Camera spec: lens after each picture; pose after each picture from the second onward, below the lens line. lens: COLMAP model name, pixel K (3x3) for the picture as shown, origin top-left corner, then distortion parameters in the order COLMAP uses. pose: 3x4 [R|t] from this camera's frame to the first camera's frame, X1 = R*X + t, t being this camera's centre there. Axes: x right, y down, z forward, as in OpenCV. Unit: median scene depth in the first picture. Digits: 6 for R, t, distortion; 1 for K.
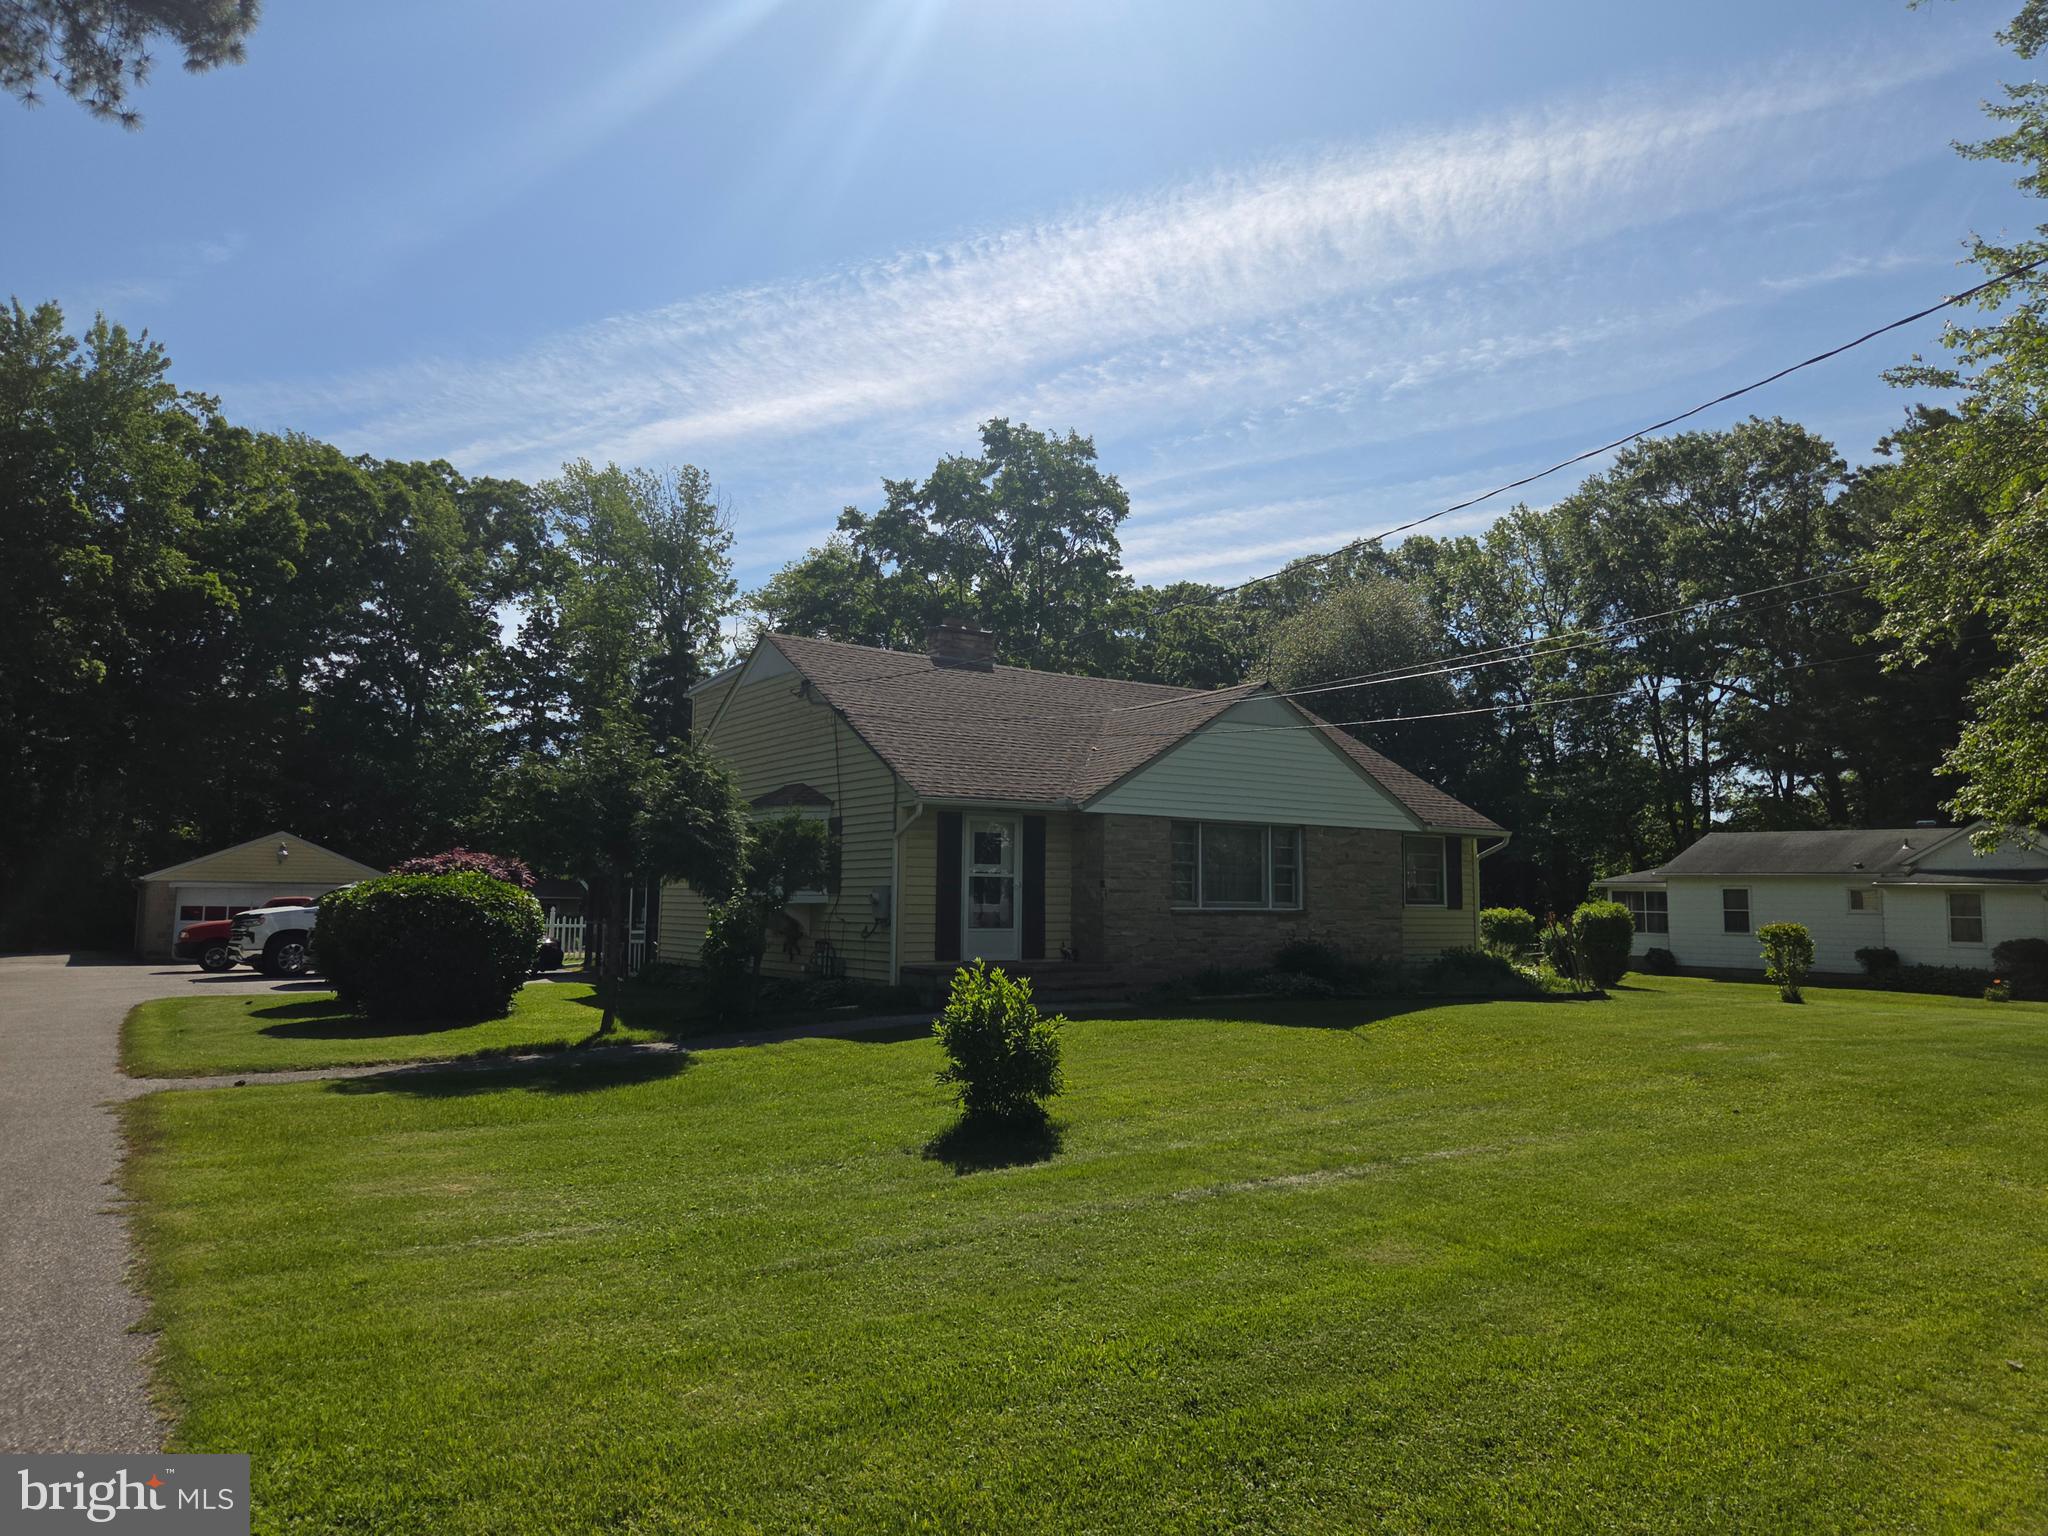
lens RADIAL K [[1383.0, 0, 1030.1], [0, 1383.0, 761.3], [0, 0, 1]] dist [0.078368, -0.066242]
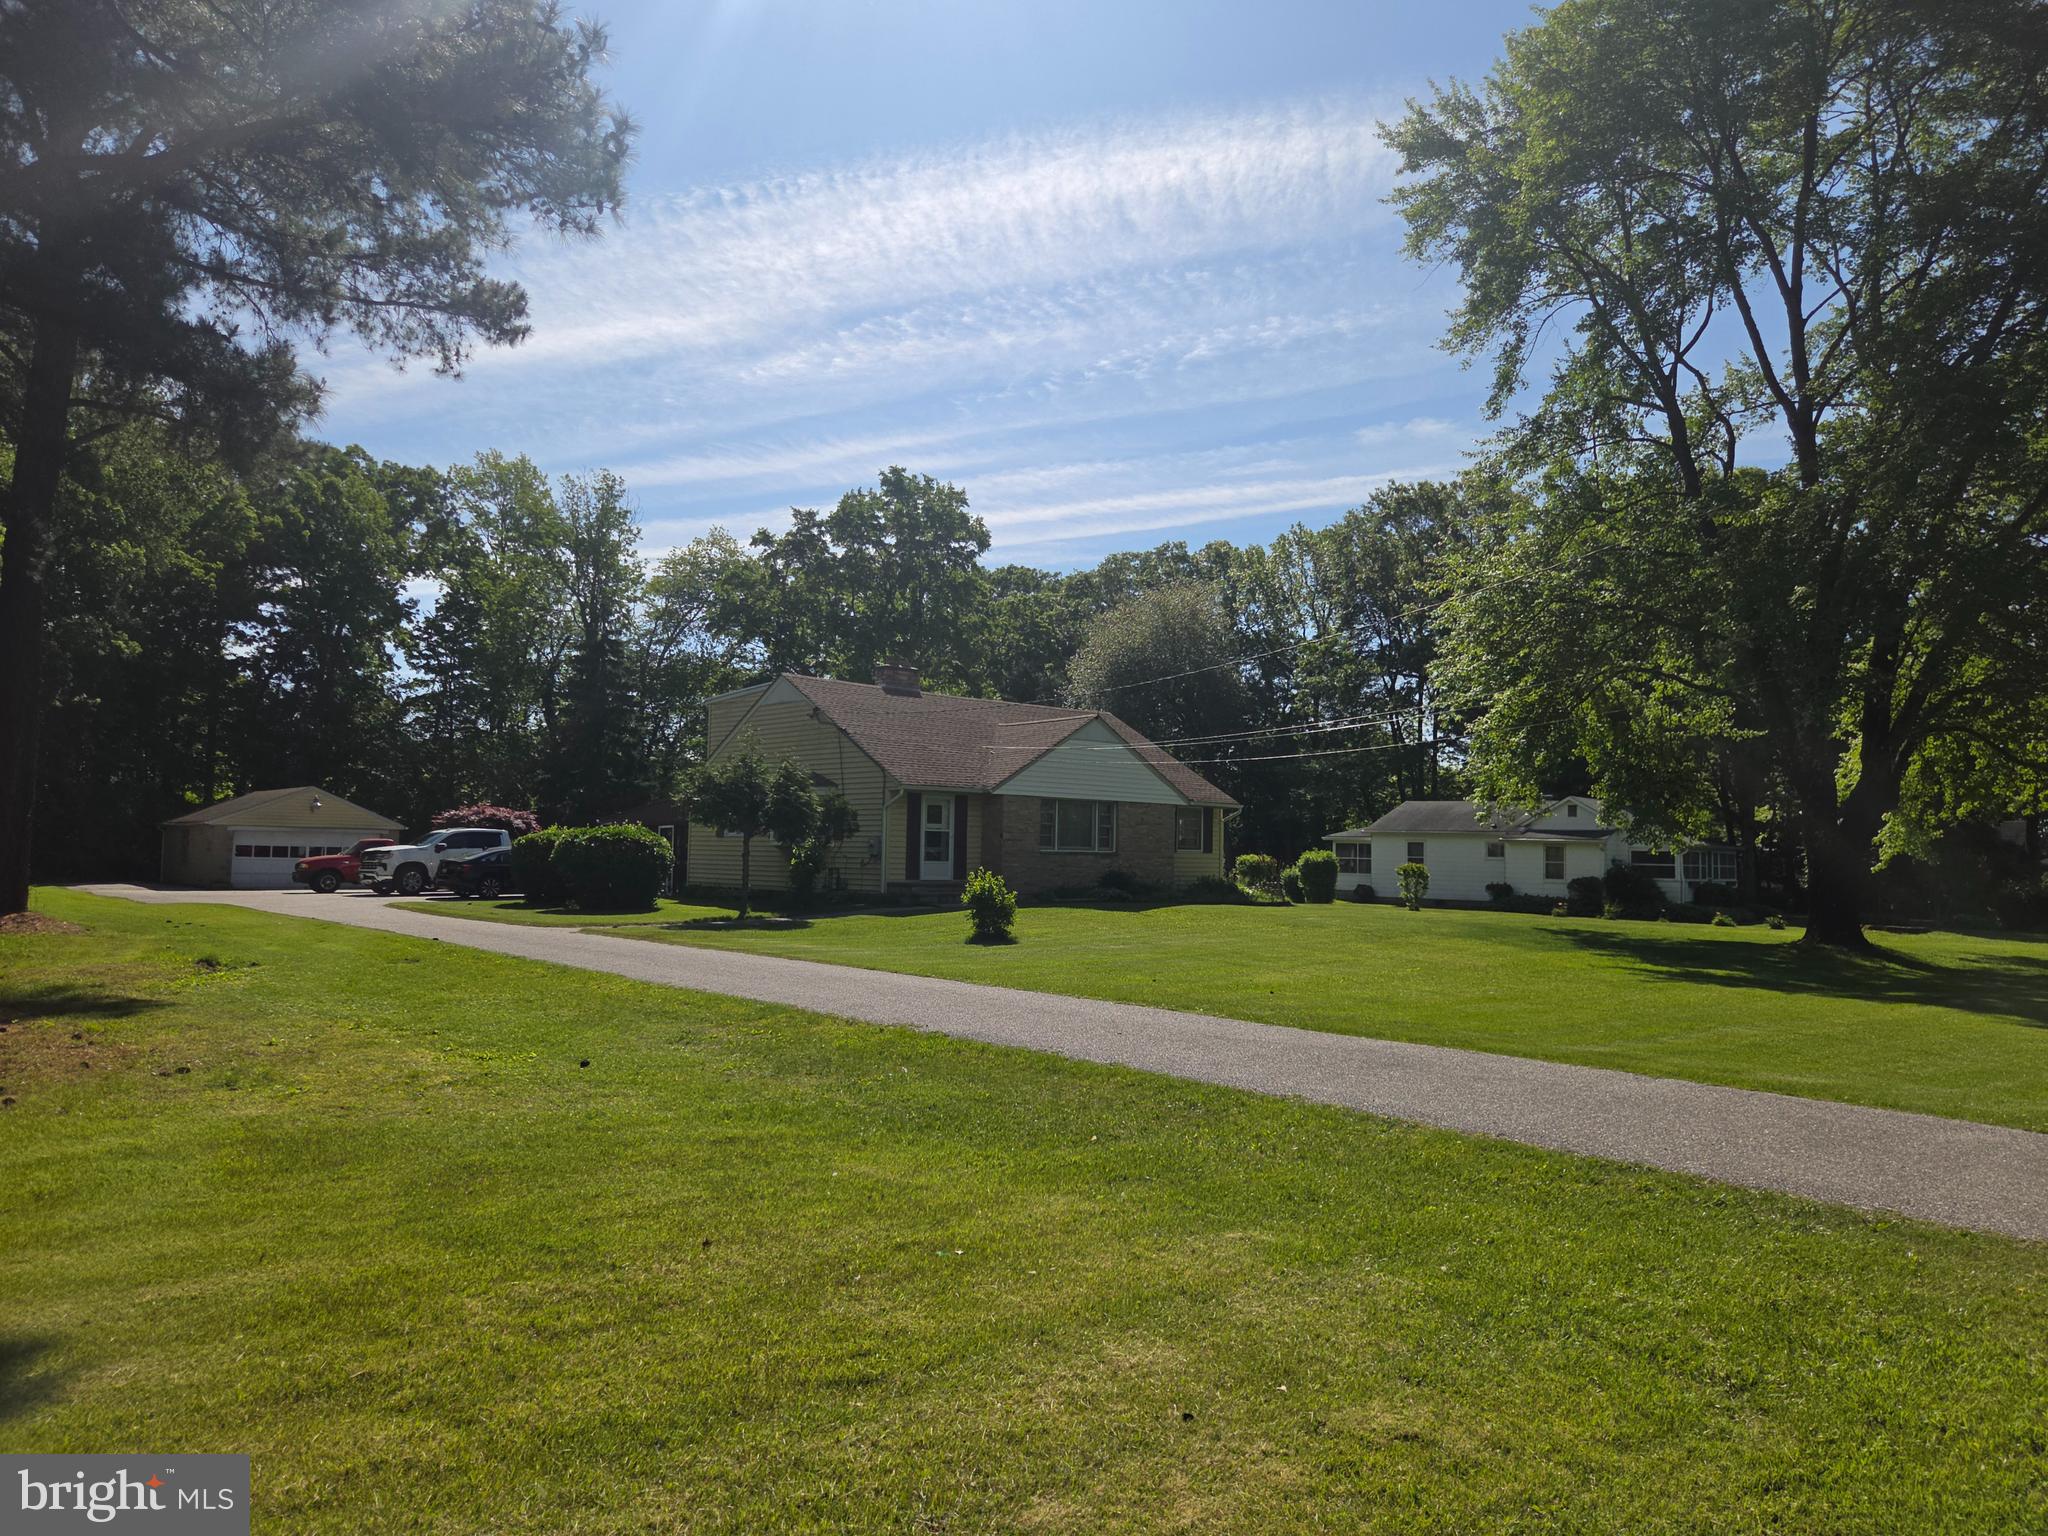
lens RADIAL K [[1383.0, 0, 1030.1], [0, 1383.0, 761.3], [0, 0, 1]] dist [0.078368, -0.066242]
pose [[0.990363, 0.020071, 0.137035, -0.049518], [-0.025091, 0.999072, 0.035005, -0.021326], [-0.136205, -0.038106, 0.989948, -0.213183]]
